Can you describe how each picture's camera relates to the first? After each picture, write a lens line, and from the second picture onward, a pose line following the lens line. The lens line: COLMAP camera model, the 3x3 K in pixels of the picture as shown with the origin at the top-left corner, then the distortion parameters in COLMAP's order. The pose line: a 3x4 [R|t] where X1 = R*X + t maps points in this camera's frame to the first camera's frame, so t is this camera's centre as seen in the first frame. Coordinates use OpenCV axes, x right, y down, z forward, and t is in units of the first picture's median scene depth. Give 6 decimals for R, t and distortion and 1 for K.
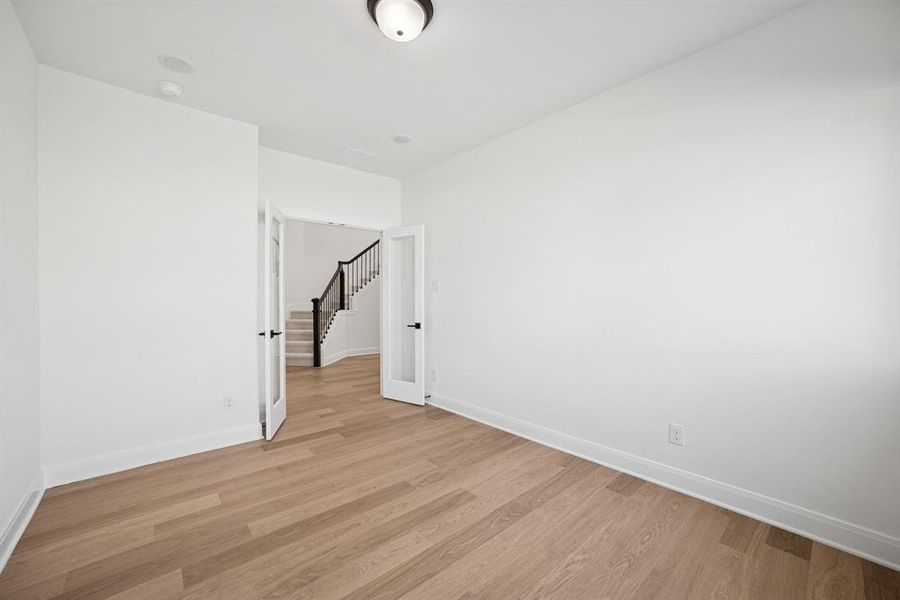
lens RADIAL K [[360.3, 0, 453.4], [0, 360.3, 302.8], [0, 0, 1]] dist [-0.001697, 0.000164]
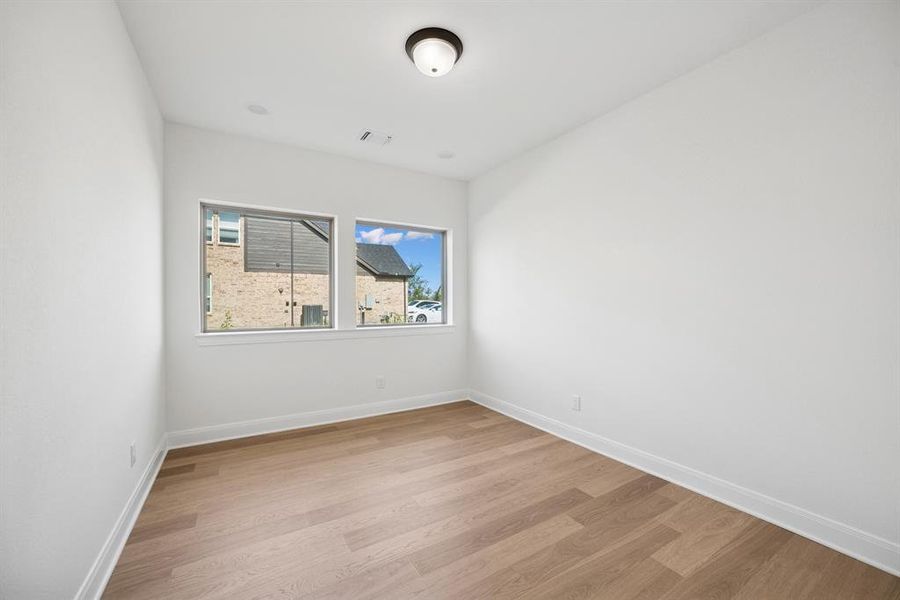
lens RADIAL K [[360.3, 0, 453.4], [0, 360.3, 302.8], [0, 0, 1]] dist [-0.001697, 0.000164]
pose [[-0.984912, 0.001633, 0.173047, -0.323000], [0.001761, 0.999998, 0.000584, -0.008144], [-0.173046, 0.000880, -0.984913, 1.714264]]
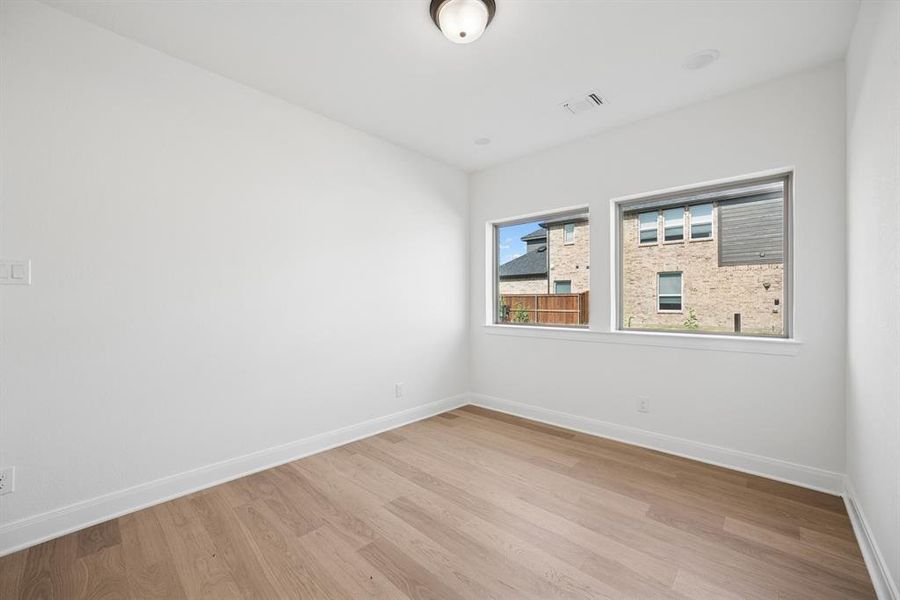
lens RADIAL K [[360.3, 0, 453.4], [0, 360.3, 302.8], [0, 0, 1]] dist [-0.001697, 0.000164]
pose [[-0.108271, -0.001778, 0.994120, -0.913008], [0.003018, 0.999993, 0.002118, -0.006973], [-0.994117, 0.003230, -0.108265, 0.919495]]
